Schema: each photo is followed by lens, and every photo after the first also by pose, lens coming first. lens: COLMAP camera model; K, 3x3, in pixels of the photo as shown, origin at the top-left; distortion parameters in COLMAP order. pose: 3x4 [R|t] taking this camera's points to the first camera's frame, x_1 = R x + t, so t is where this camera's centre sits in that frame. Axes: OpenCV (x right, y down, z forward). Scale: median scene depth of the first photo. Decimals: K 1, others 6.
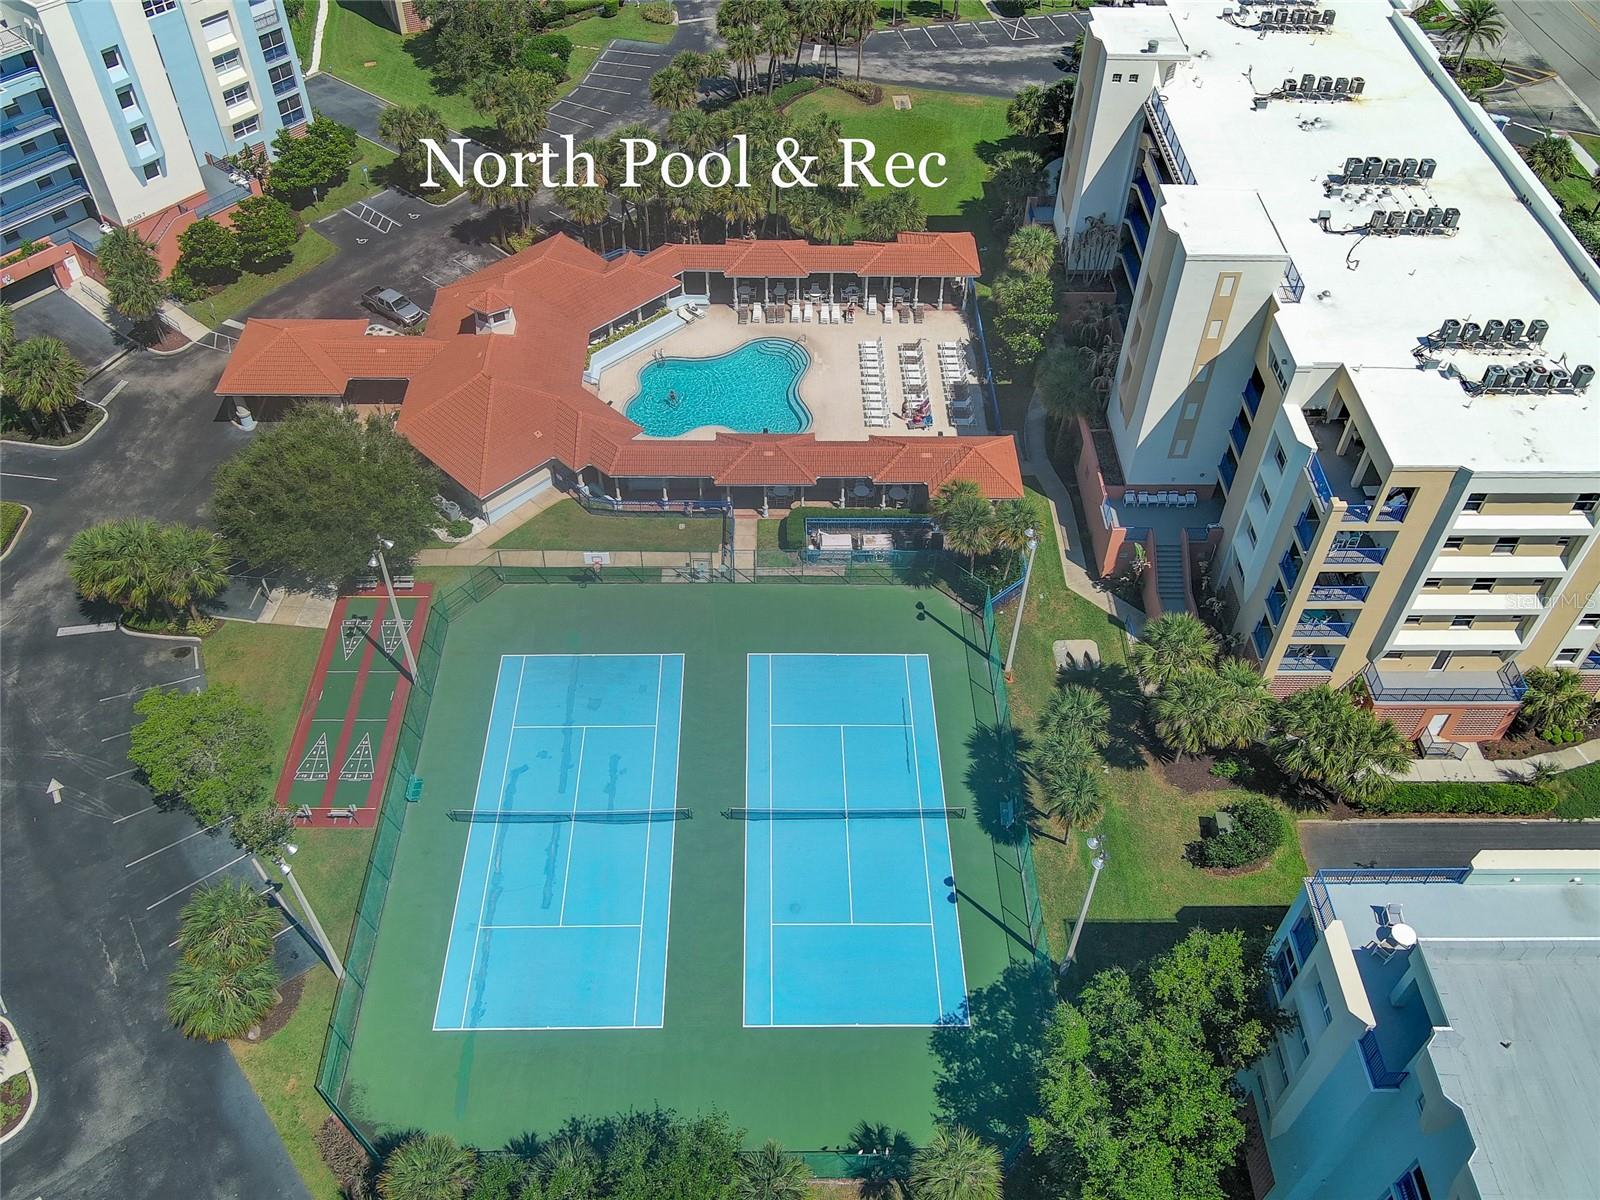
lens RADIAL K [[1321.4, 0, 799.6], [0, 1321.4, 594.9], [0, 0, 1]] dist [0.013758, -0.023339]
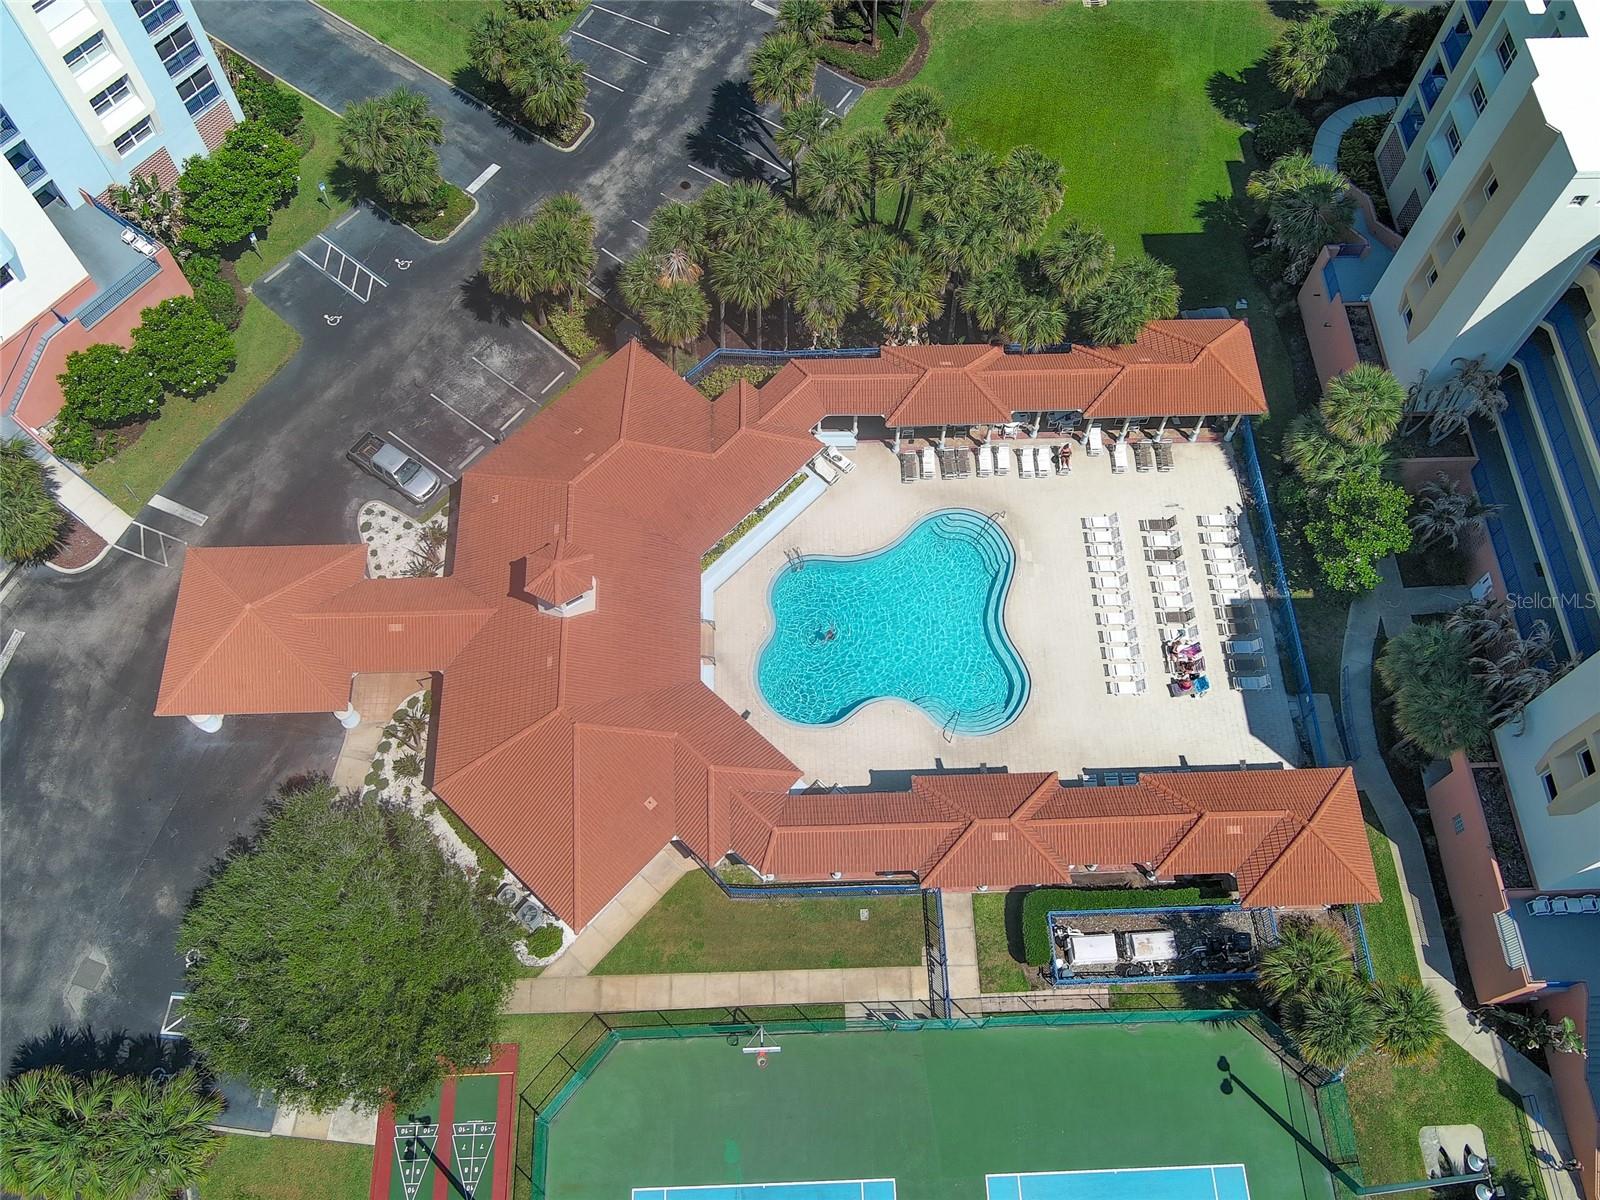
lens RADIAL K [[1321.4, 0, 799.6], [0, 1321.4, 594.9], [0, 0, 1]] dist [0.013758, -0.023339]
pose [[0.999774, -0.021175, 0.001941, -0.108050], [0.019703, 0.956857, 0.289890, -0.368118], [-0.007996, -0.289787, 0.957058, 0.347652]]
